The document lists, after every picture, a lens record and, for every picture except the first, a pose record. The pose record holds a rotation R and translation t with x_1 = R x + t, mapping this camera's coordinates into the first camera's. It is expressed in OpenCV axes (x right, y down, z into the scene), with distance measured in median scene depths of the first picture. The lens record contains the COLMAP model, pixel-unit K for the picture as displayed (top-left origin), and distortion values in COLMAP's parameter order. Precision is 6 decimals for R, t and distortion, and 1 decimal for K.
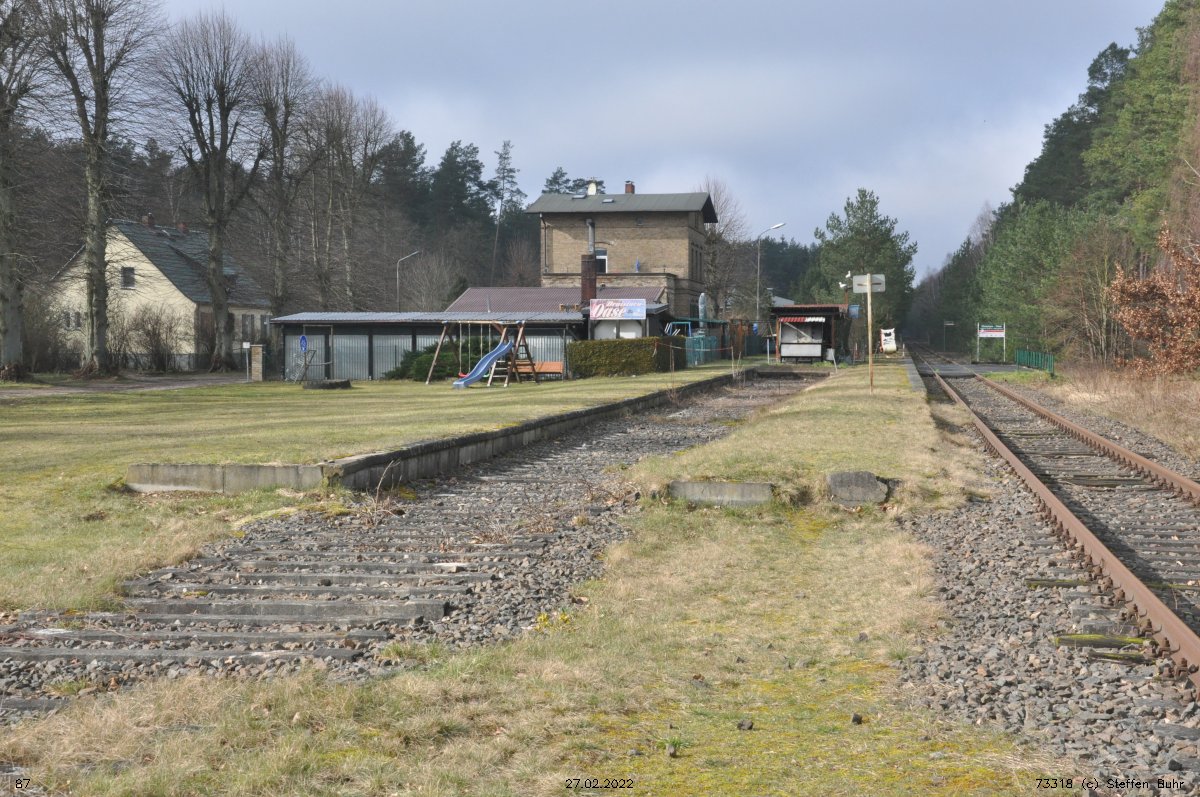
lens RADIAL K [[1968.8, 0, 600.0], [0, 1968.8, 398.5], [0, 0, 1]] dist [0.318288, 0.014743]
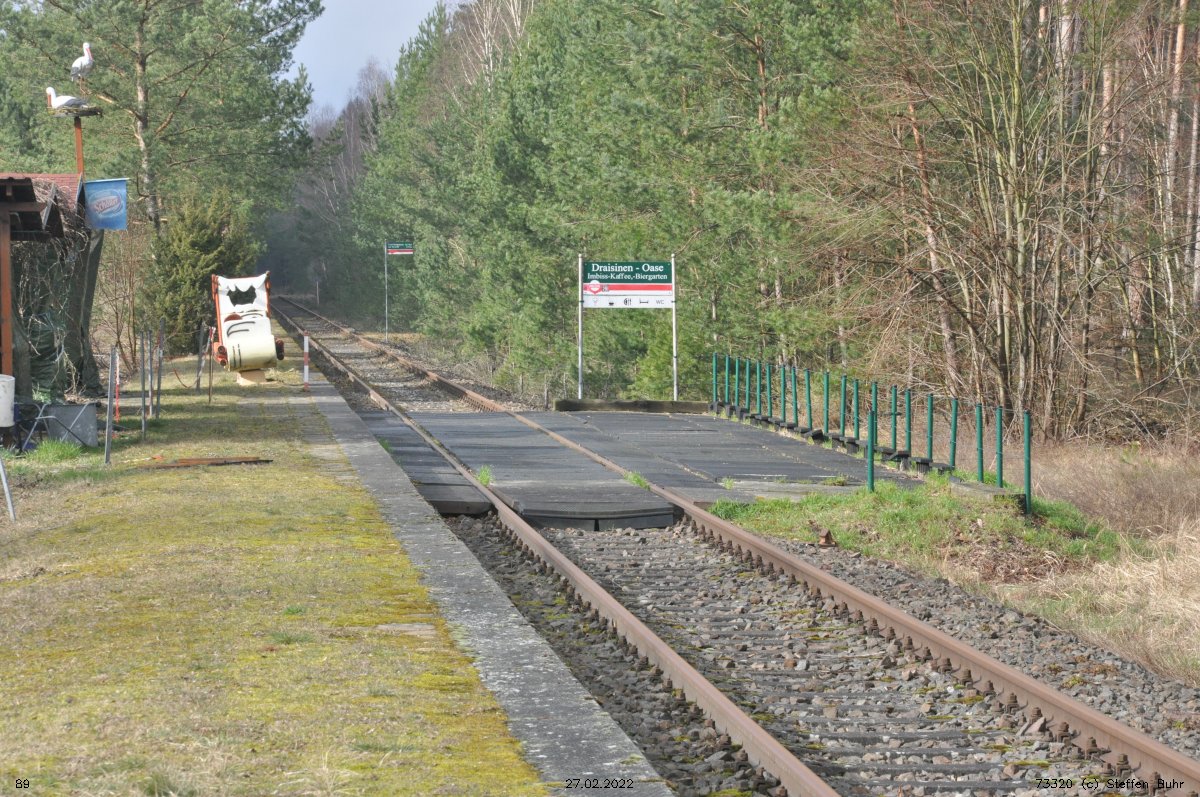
lens RADIAL K [[4653.5, 0, 600.0], [0, 4653.5, 398.5], [0, 0, 1]] dist [1.411836, 0.244709]
pose [[0.974071, -0.007297, 0.226124, 0.050974], [0.008563, 0.999953, -0.004616, -0.015640], [-0.226080, 0.006433, 0.974088, 0.386726]]
